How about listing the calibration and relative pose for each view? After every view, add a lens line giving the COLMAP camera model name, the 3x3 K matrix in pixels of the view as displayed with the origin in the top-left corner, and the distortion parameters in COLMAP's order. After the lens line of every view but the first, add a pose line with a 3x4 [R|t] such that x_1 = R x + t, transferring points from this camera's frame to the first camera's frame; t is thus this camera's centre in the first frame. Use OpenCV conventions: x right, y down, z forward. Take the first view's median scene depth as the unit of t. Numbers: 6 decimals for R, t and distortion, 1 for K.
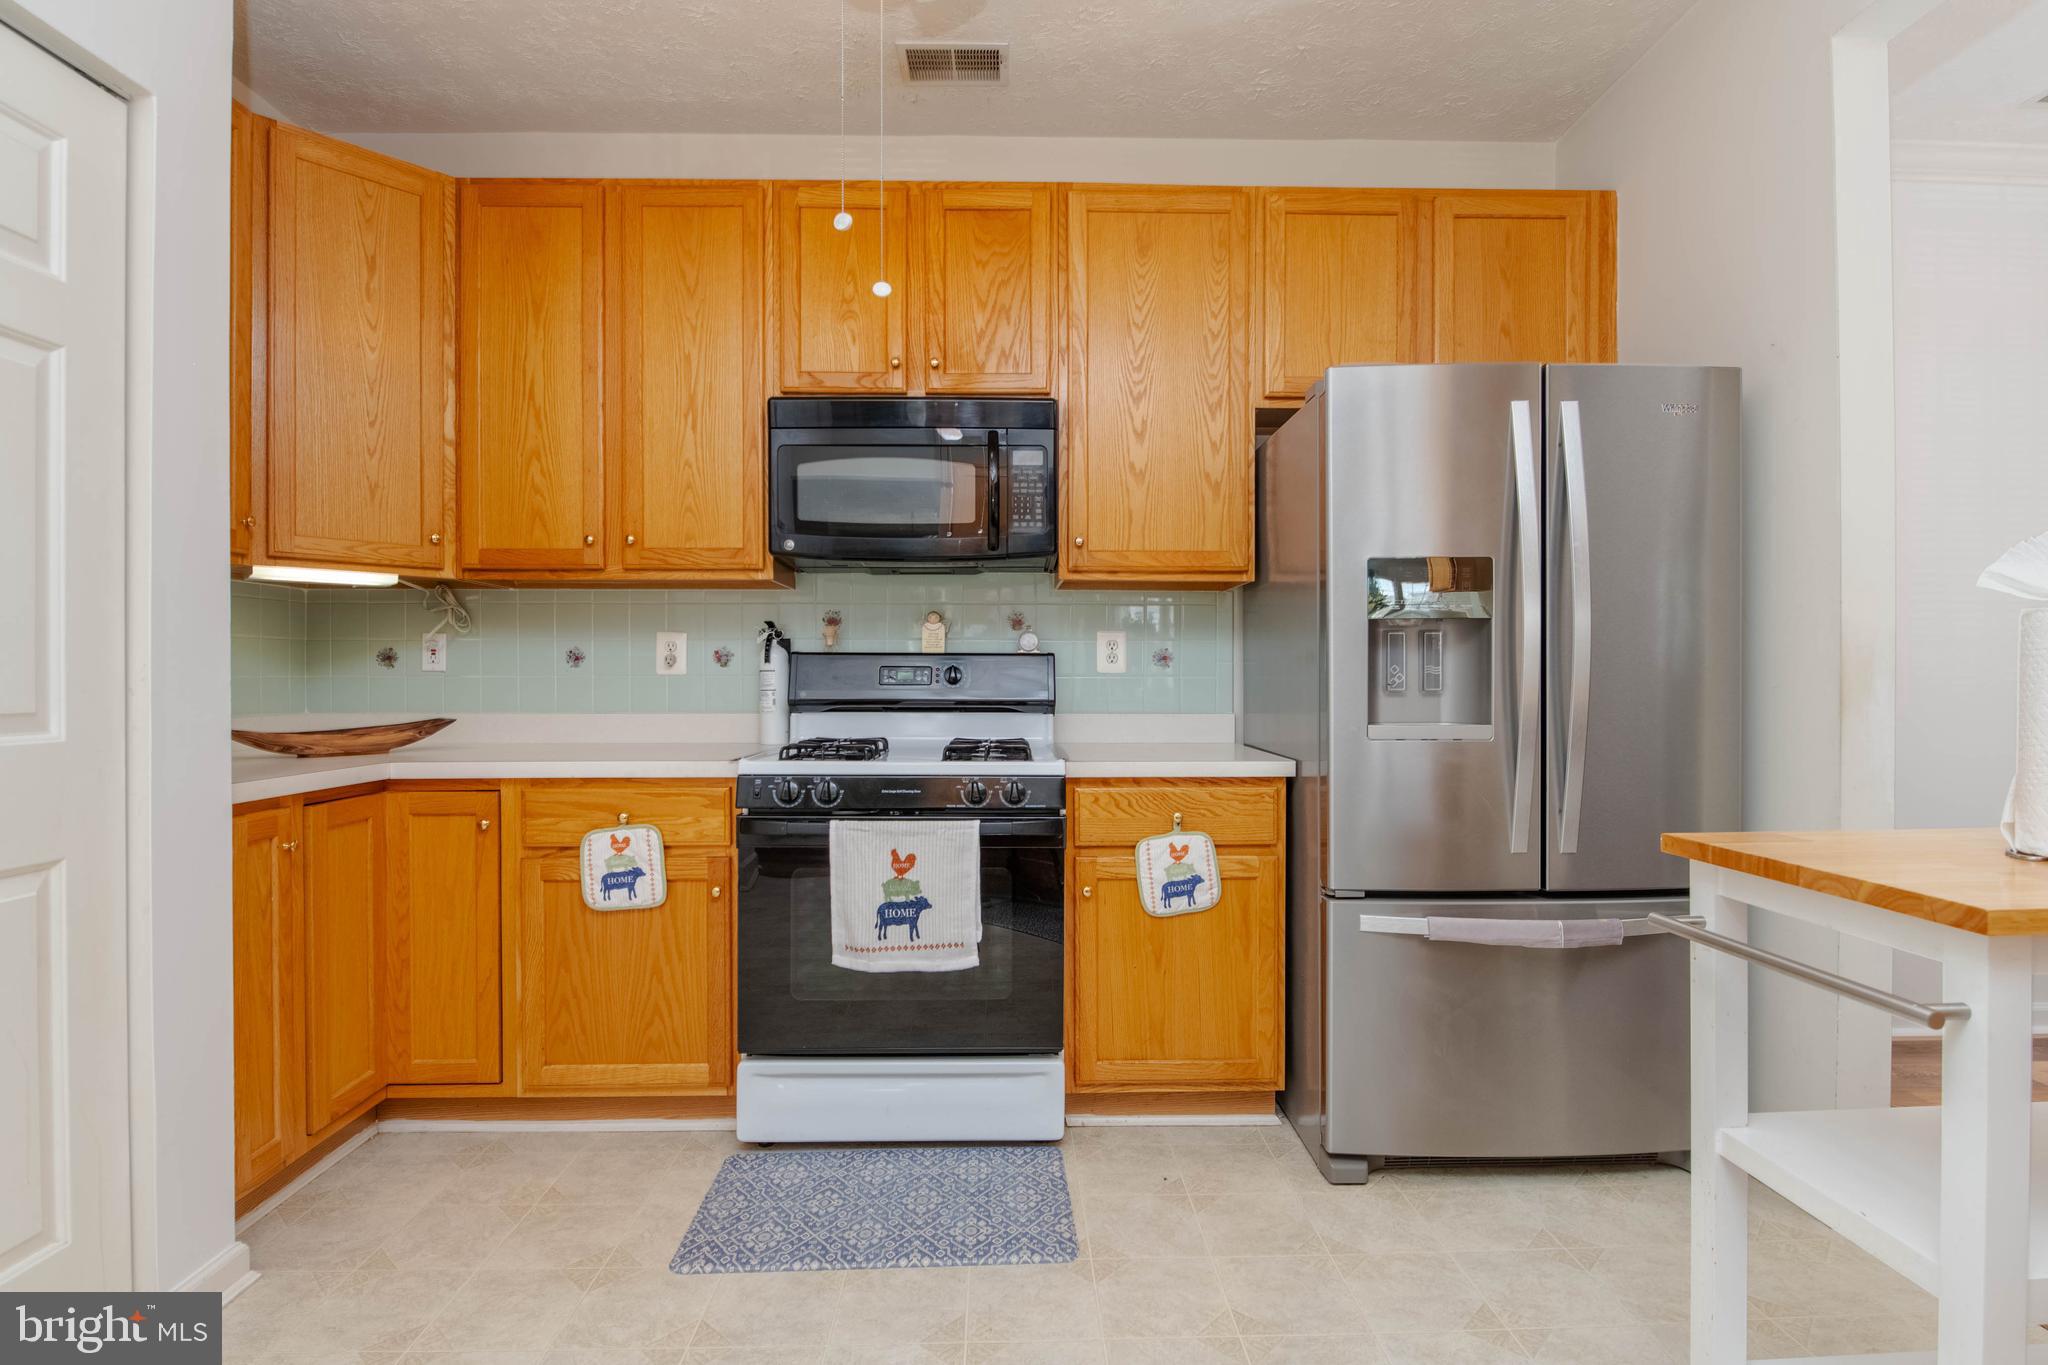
lens RADIAL K [[976.3, 0, 1041.9], [0, 976.3, 687.3], [0, 0, 1]] dist [0.011859, -0.022242]
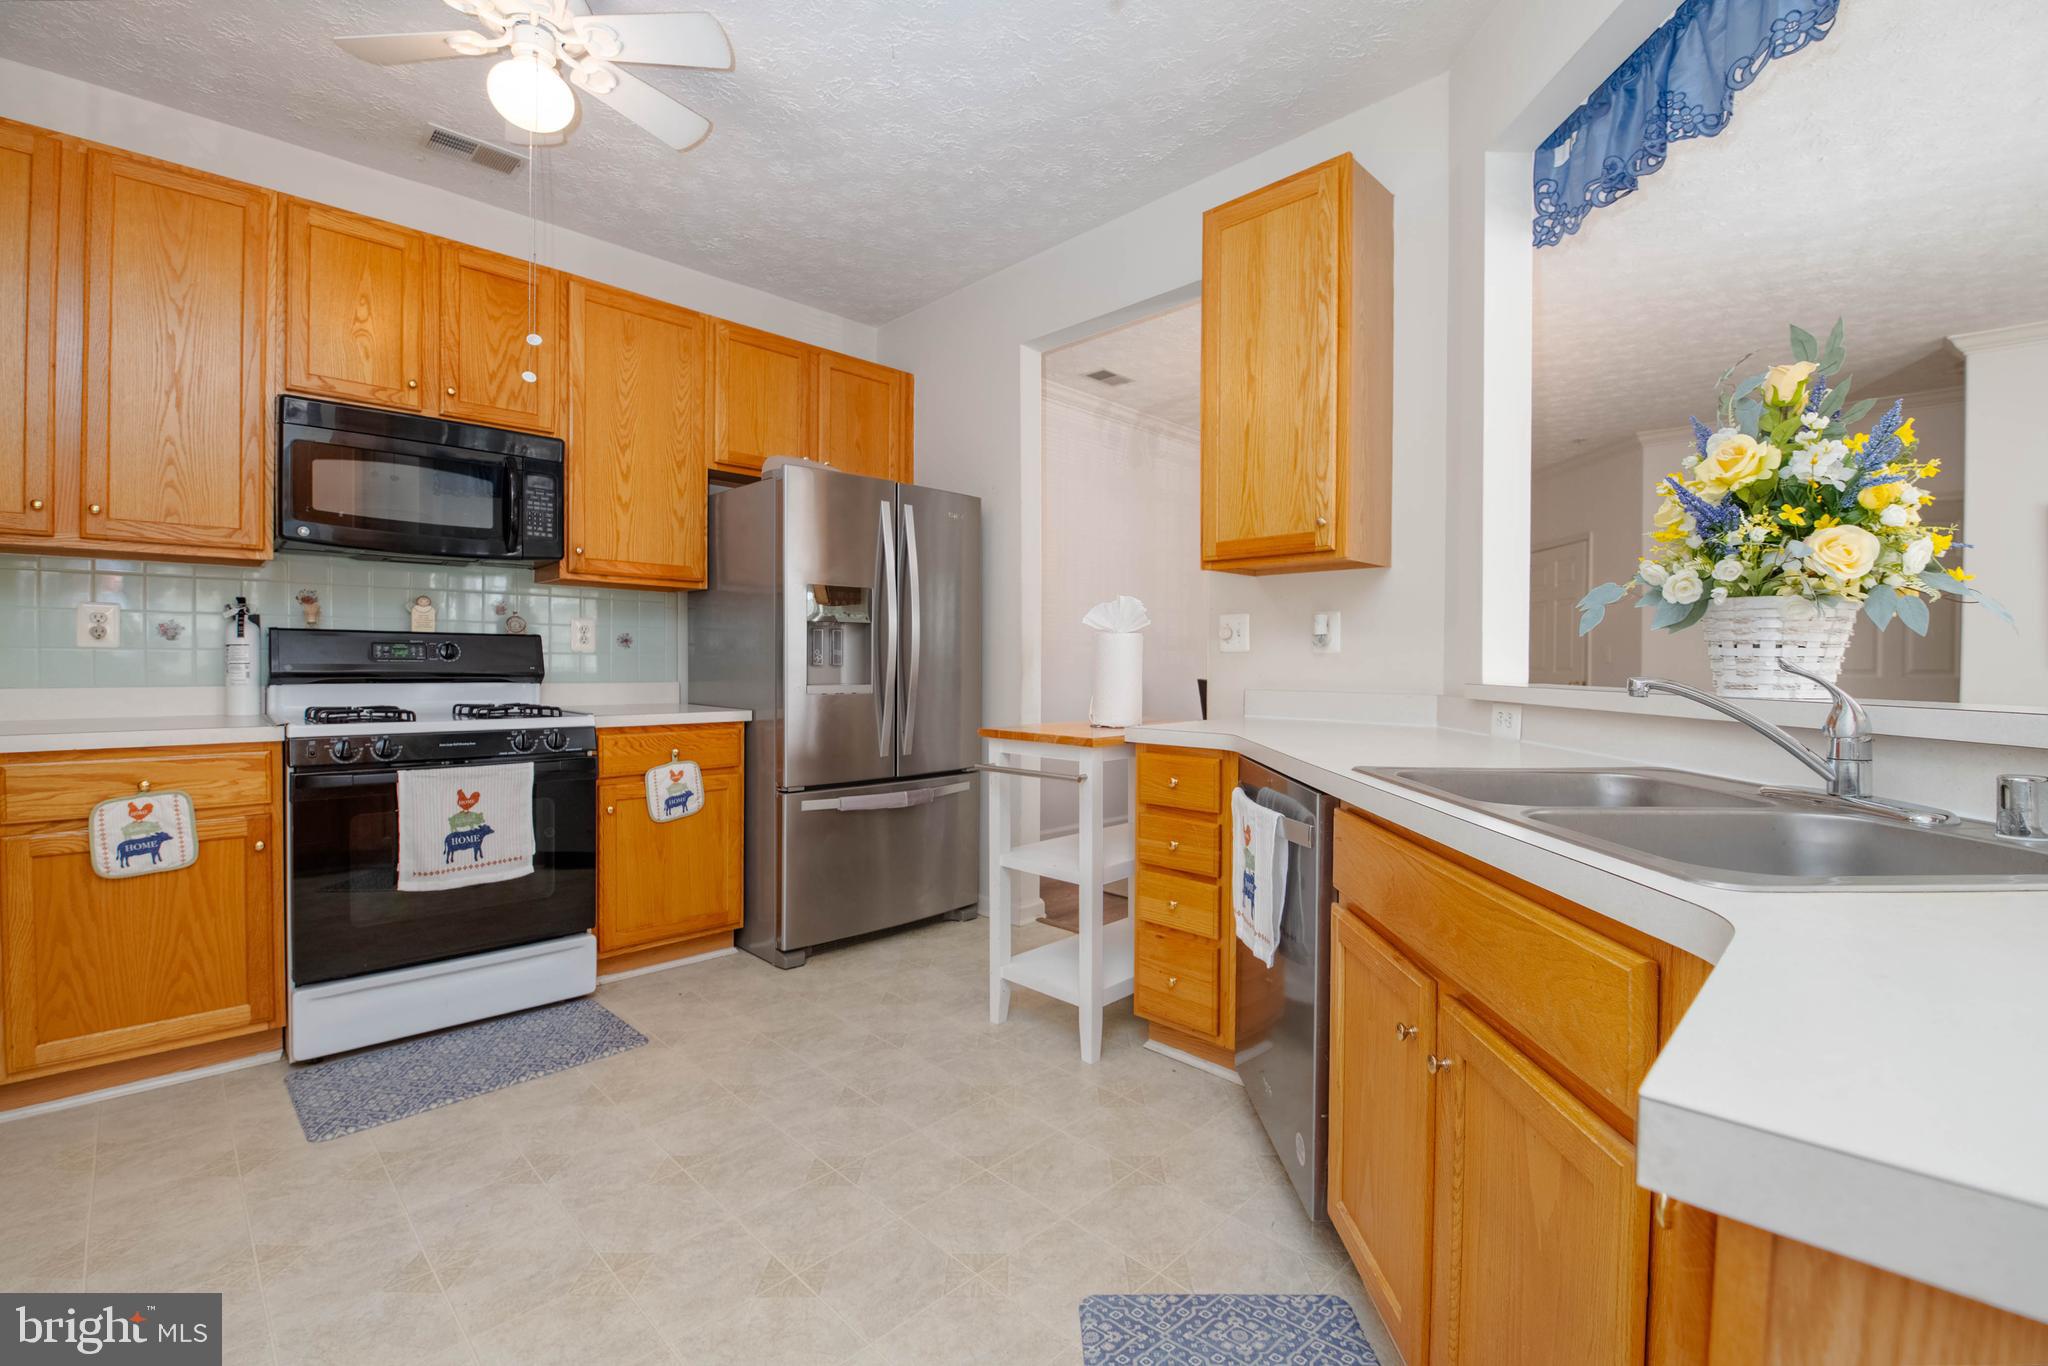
lens RADIAL K [[863.5, 0, 1022.3], [0, 863.5, 670.1], [0, 0, 1]] dist [0.000233, -0.014871]
pose [[0.733312, -0.001443, 0.679891, -0.352280], [-0.000513, 0.999996, 0.002676, 0.008454], [-0.679892, -0.002311, 0.733309, -0.283841]]
